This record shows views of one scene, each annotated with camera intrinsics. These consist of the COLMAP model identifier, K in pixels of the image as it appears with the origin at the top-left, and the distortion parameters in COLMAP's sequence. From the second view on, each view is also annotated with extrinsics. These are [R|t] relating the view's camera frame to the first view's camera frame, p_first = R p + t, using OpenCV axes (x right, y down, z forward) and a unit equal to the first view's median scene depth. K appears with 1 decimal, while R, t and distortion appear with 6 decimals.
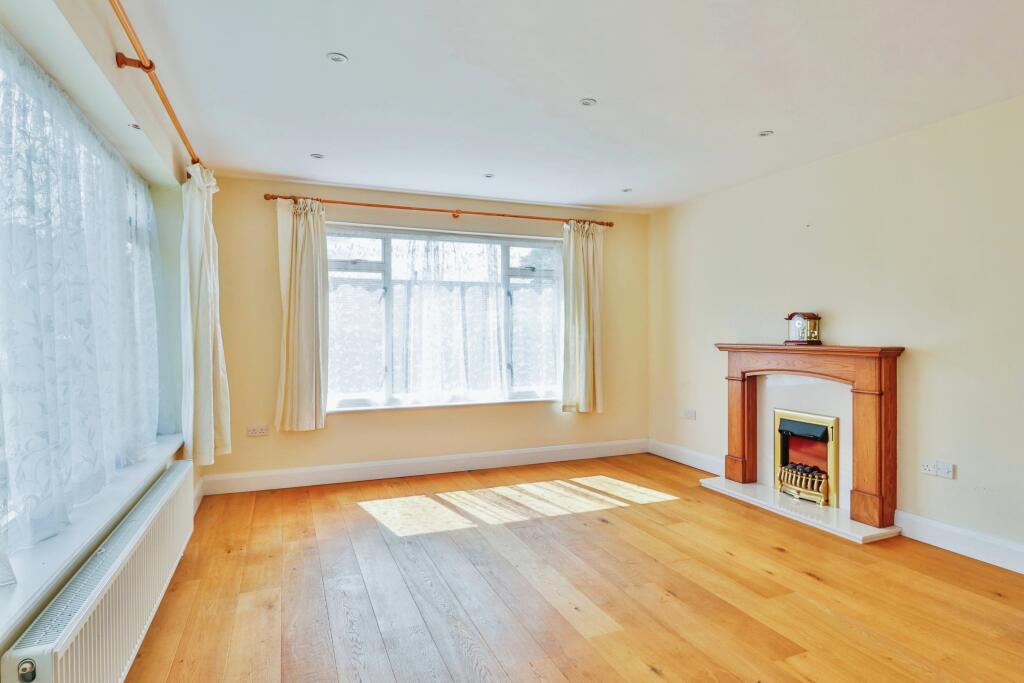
lens RADIAL K [[551.3, 0, 512.0], [0, 551.3, 341.5], [0, 0, 1]] dist [-0.004944, -0.000688]
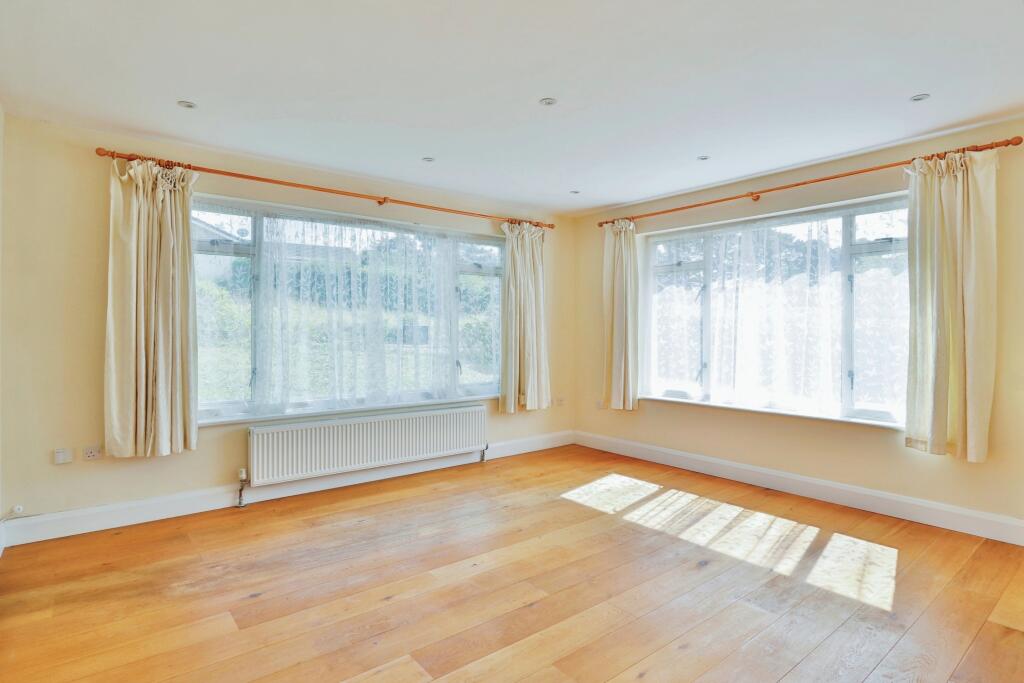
lens RADIAL K [[537.2, 0, 512.4], [0, 537.2, 330.3], [0, 0, 1]] dist [-0.003305, -0.000355]
pose [[0.286082, 0.001693, -0.958204, 0.723822], [-0.009439, 0.999955, -0.001052, -0.012208], [0.958159, 0.009346, 0.286085, 0.431503]]
